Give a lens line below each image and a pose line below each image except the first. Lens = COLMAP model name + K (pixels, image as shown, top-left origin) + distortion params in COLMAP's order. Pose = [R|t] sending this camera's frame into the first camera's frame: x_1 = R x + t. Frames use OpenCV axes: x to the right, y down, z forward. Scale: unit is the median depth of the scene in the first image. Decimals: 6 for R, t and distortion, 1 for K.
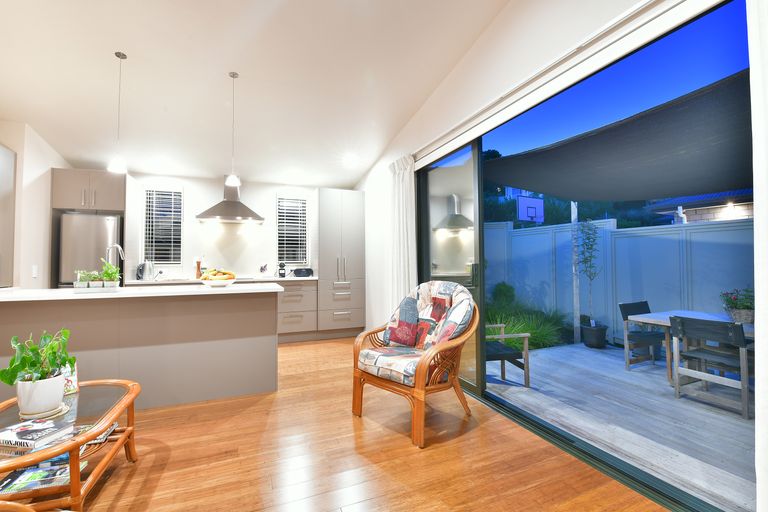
lens RADIAL K [[366.6, 0, 384.0], [0, 366.6, 256.0], [0, 0, 1]] dist [-0.003042, -0.000596]
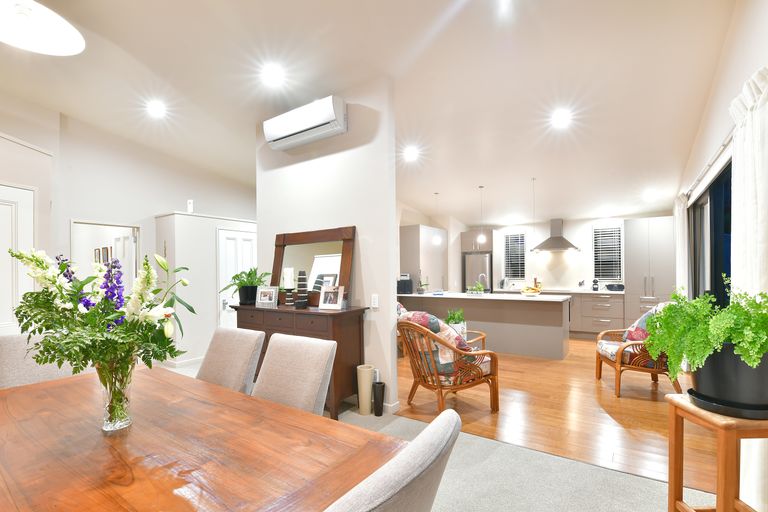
lens RADIAL K [[366.6, 0, 384.0], [0, 366.6, 256.0], [0, 0, 1]] dist [-0.003042, -0.000596]
pose [[0.563996, -0.030271, -0.825222, 0.442362], [0.021062, 0.999530, -0.022270, -0.061873], [0.825509, -0.004821, 0.564369, -0.424261]]
